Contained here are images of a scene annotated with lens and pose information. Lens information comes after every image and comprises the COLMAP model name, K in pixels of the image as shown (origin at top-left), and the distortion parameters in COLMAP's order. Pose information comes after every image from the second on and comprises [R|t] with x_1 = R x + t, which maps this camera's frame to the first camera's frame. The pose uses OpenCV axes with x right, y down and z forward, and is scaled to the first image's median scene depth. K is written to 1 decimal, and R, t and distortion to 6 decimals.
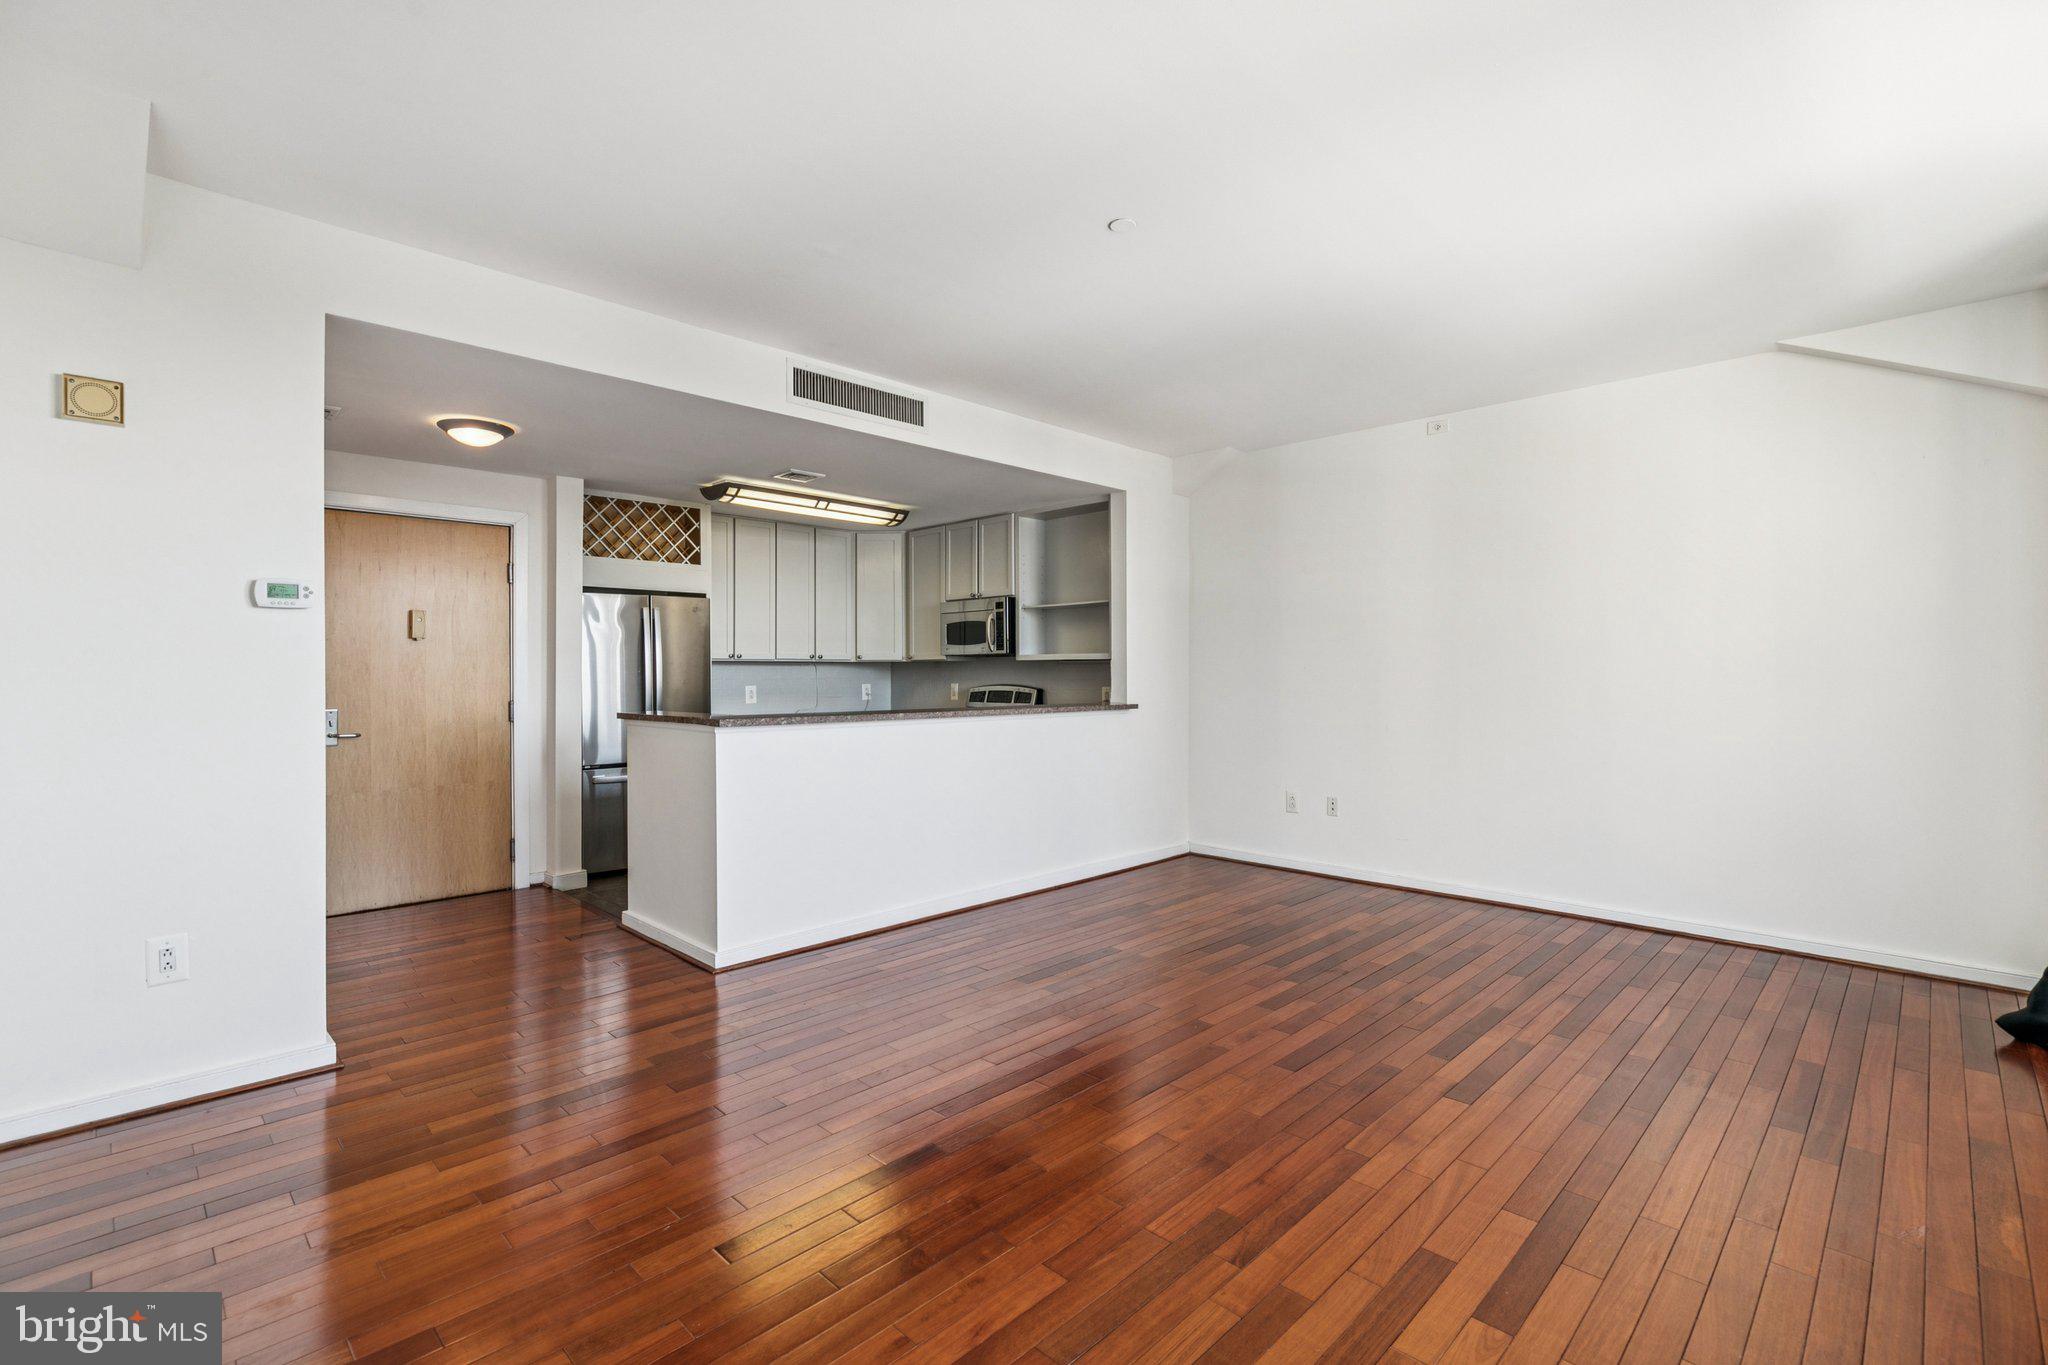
lens RADIAL K [[925.7, 0, 1026.1], [0, 925.7, 674.8], [0, 0, 1]] dist [0.007619, -0.002106]
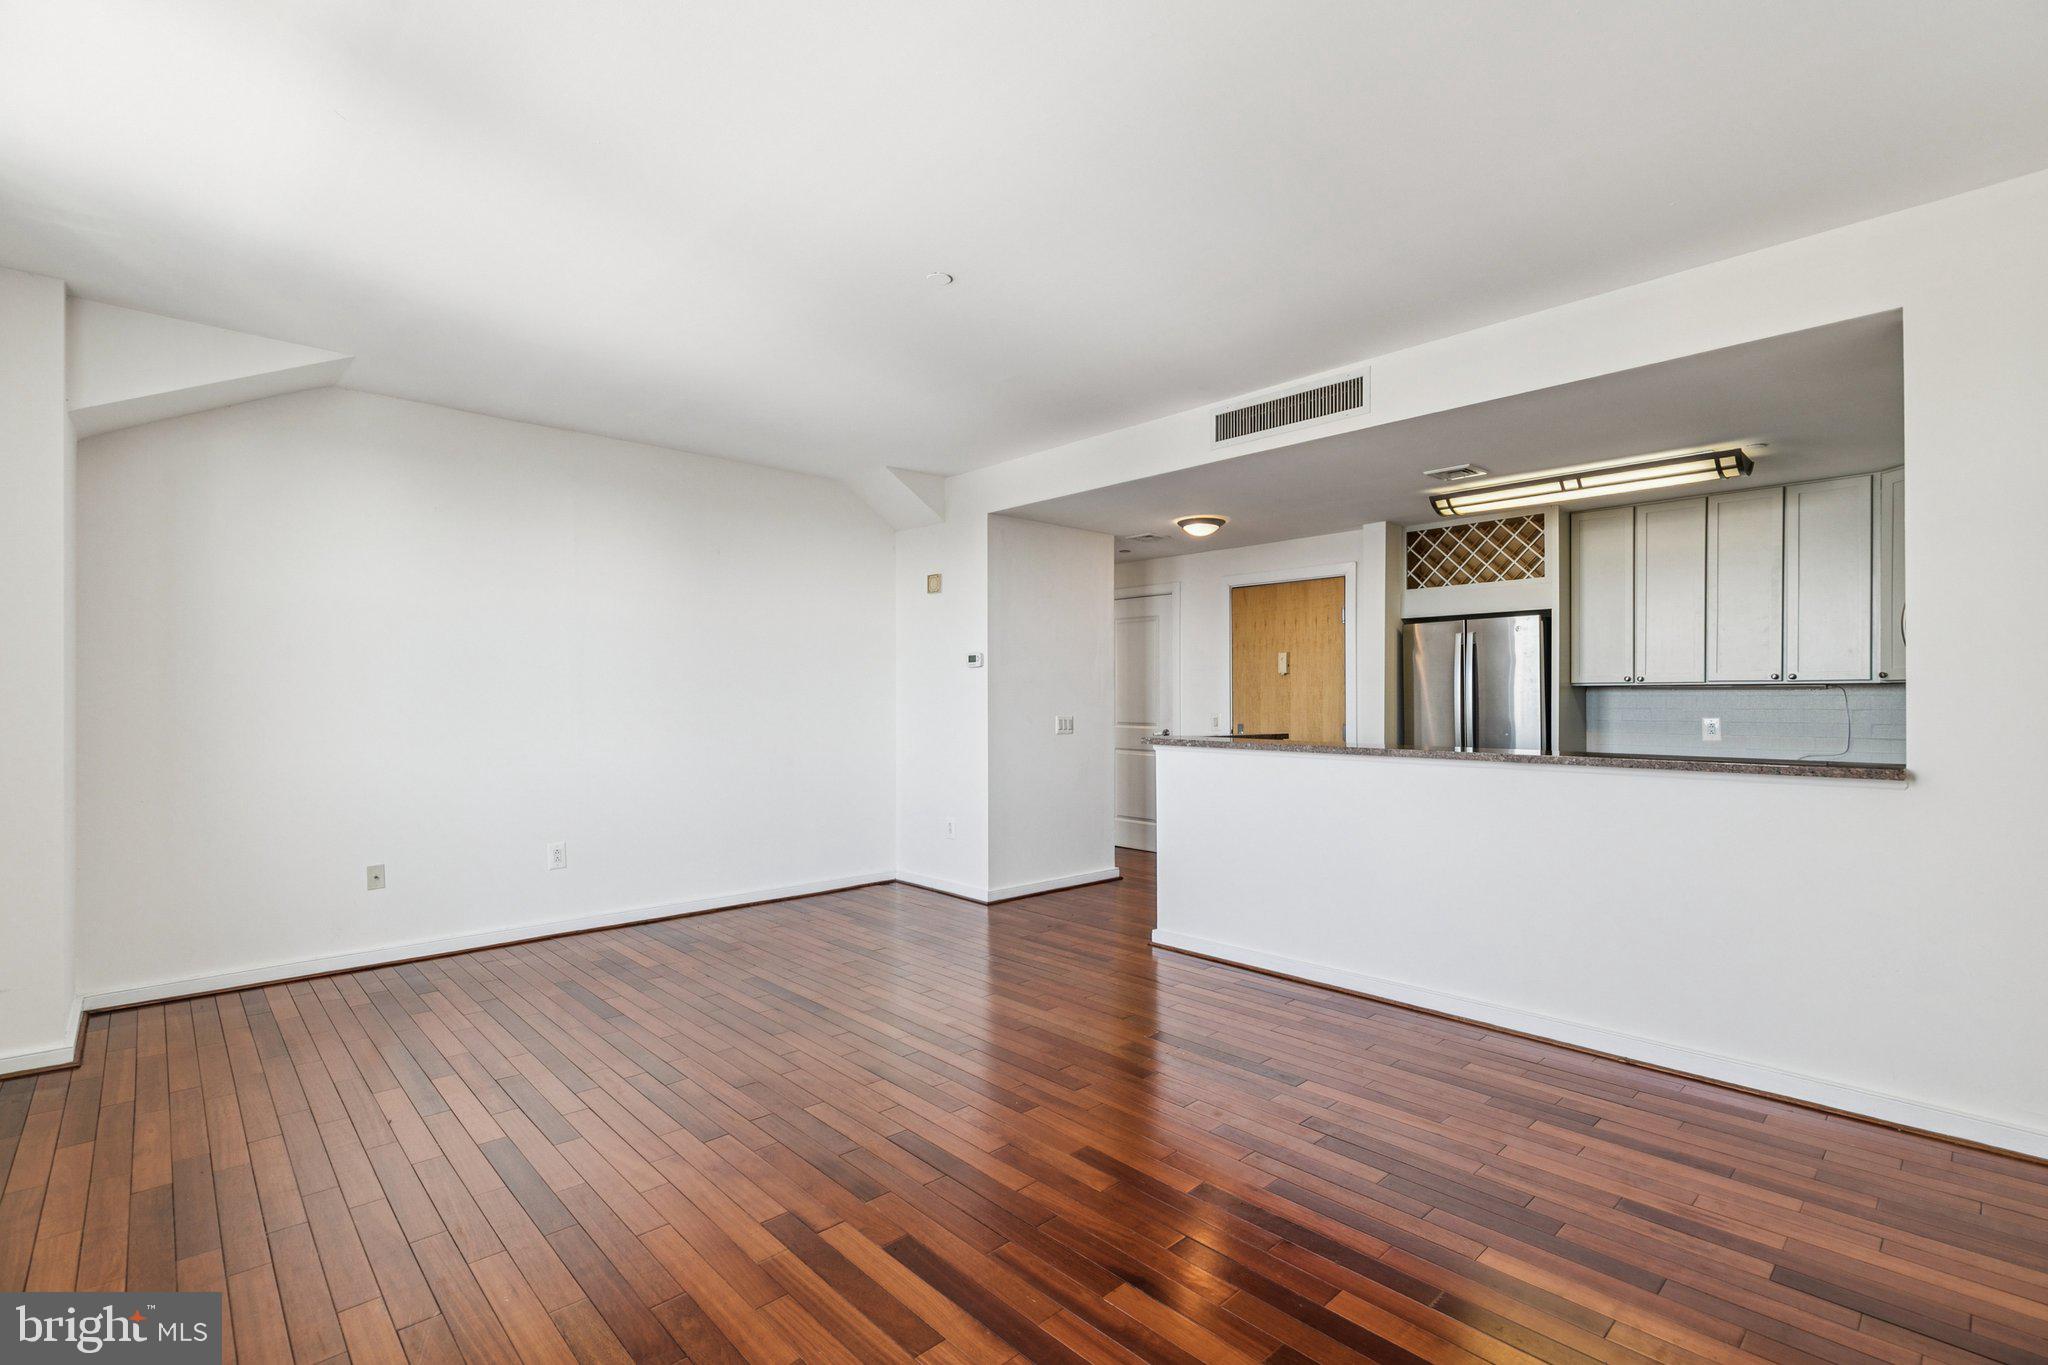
lens RADIAL K [[925.7, 0, 1013.5], [0, 925.7, 701.9], [0, 0, 1]] dist [0.007619, -0.002106]
pose [[-0.046586, 0.004528, -0.998904, 0.585178], [-0.003433, 0.999983, 0.004693, -0.002766], [0.998908, 0.003648, -0.046570, 0.571876]]
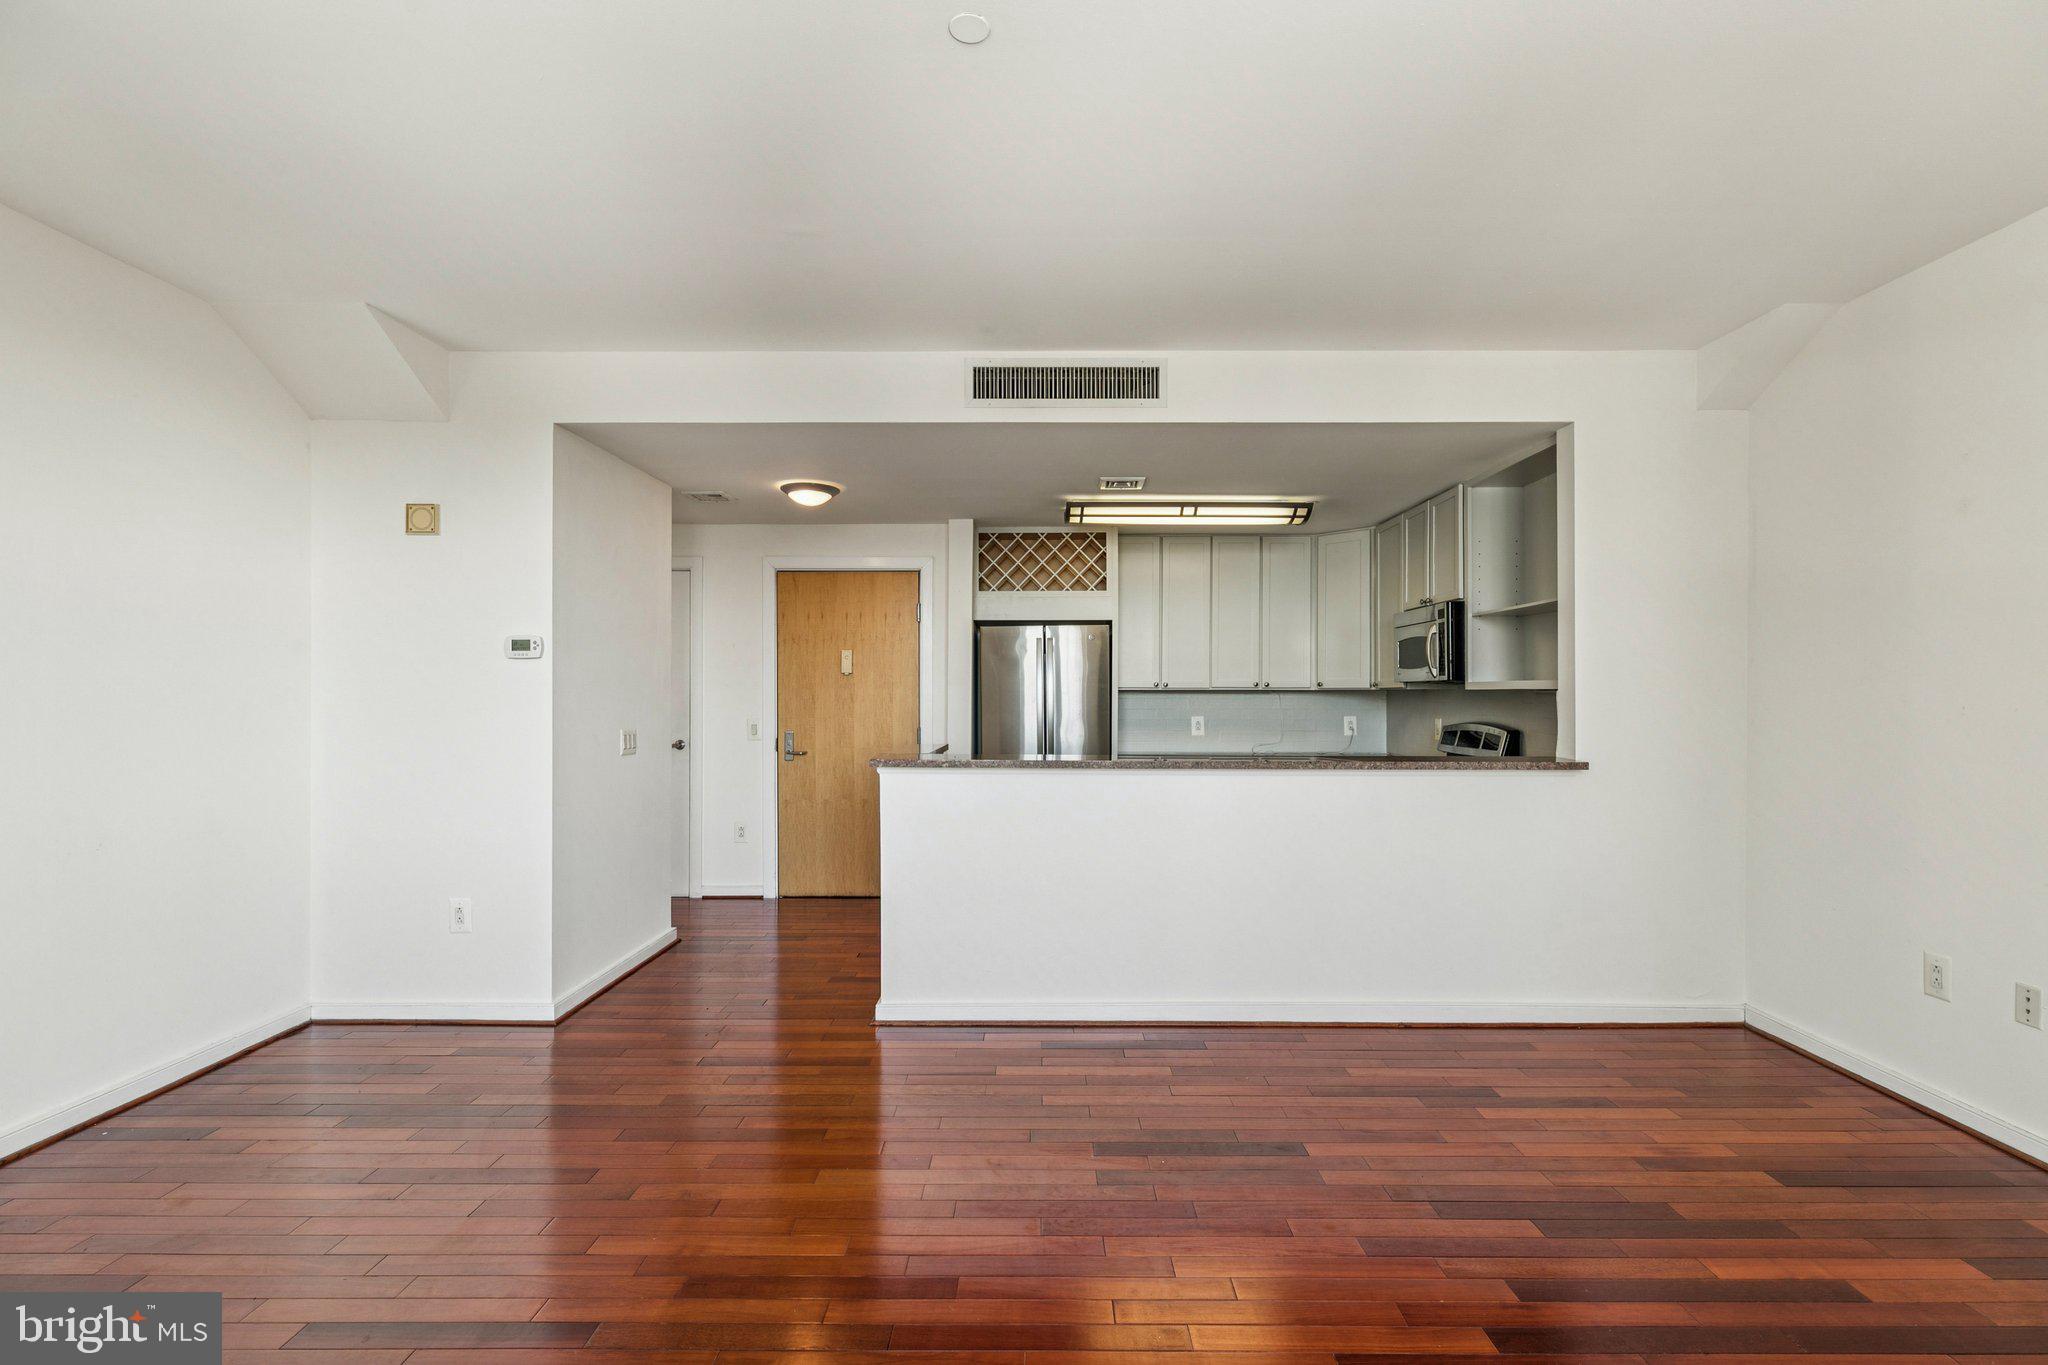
lens RADIAL K [[925.7, 0, 1032.4], [0, 925.7, 690.0], [0, 0, 1]] dist [0.007619, -0.002106]
pose [[0.697679, 0.001336, -0.716409, 0.299582], [-0.004694, 0.999985, -0.002706, -0.013360], [0.716395, 0.005251, 0.697675, 0.294054]]
